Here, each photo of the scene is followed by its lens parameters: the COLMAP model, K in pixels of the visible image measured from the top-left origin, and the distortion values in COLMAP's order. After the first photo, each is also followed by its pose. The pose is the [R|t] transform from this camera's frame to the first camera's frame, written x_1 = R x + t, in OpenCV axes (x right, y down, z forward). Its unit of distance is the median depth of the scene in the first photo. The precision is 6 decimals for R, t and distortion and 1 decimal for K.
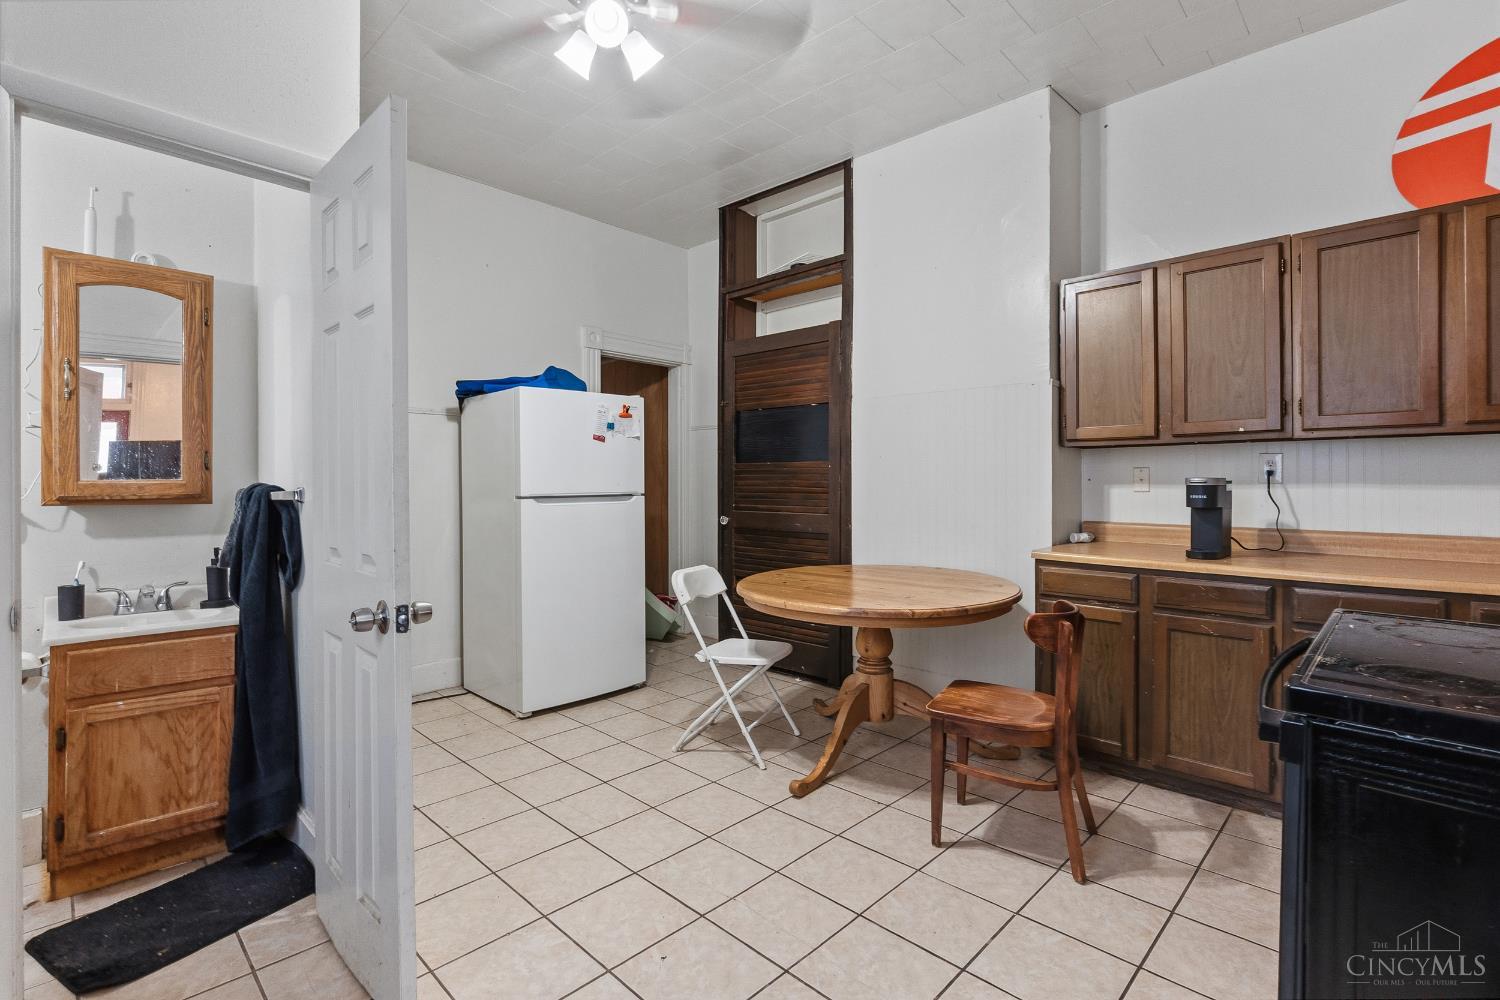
lens RADIAL K [[691.0, 0, 745.0], [0, 691.0, 491.4], [0, 0, 1]] dist [-0.000409, -0.000095]
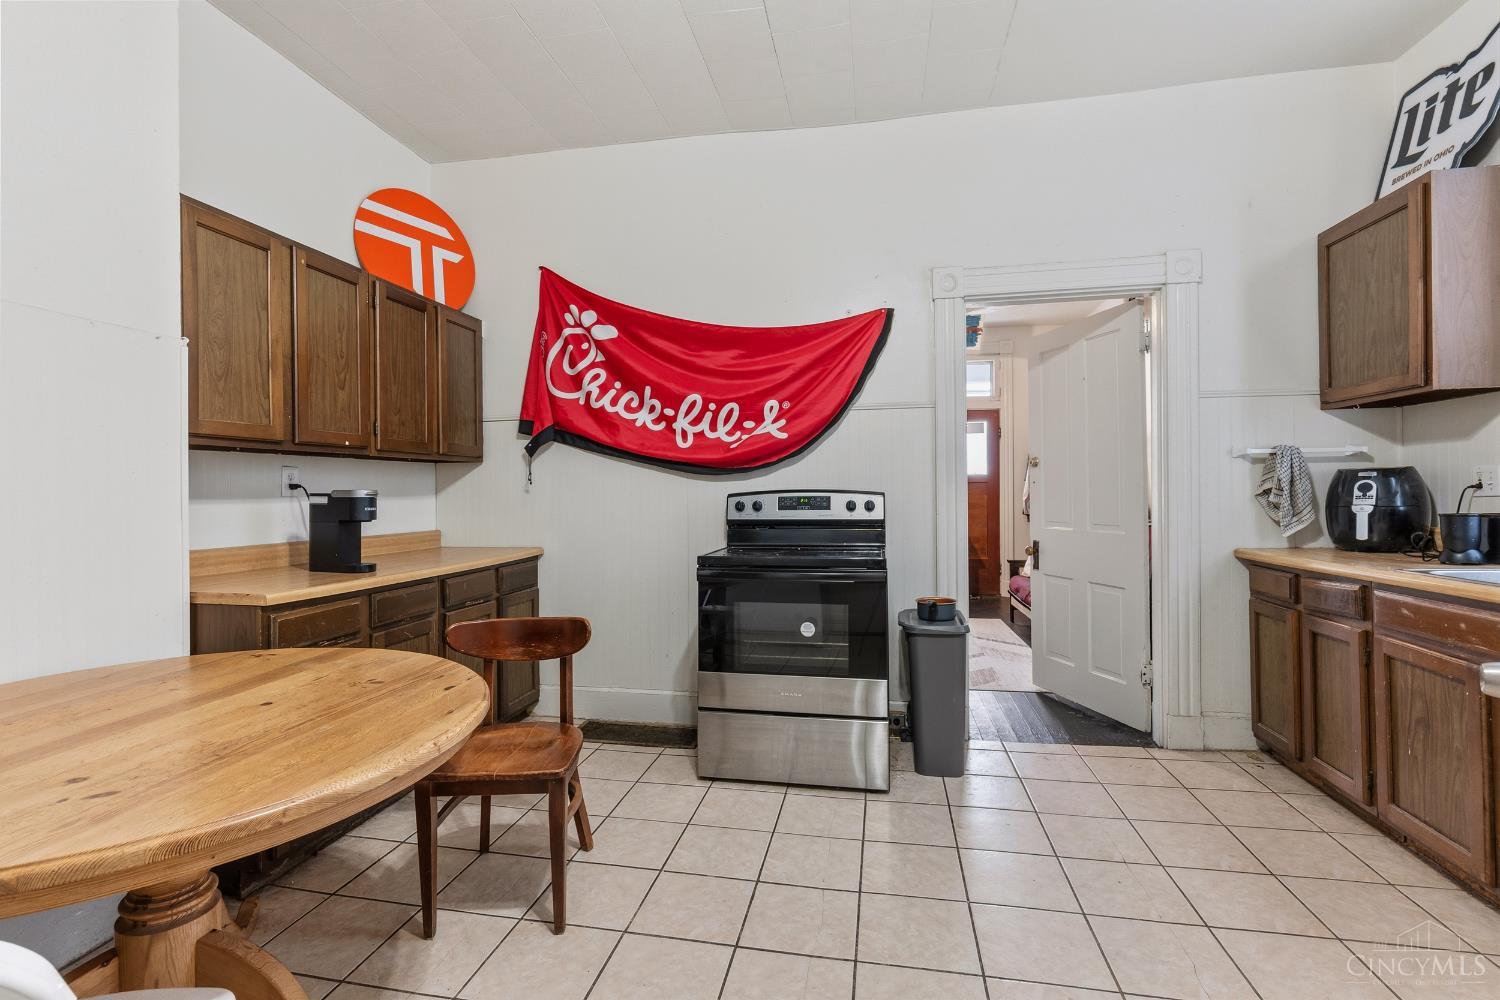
lens RADIAL K [[691.0, 0, 745.0], [0, 691.0, 491.4], [0, 0, 1]] dist [-0.000409, -0.000095]
pose [[-0.543354, 0.005404, 0.839487, -0.470238], [0.010825, 0.999941, 0.000570, -0.012389], [-0.839434, 0.009397, -0.543380, 1.096241]]
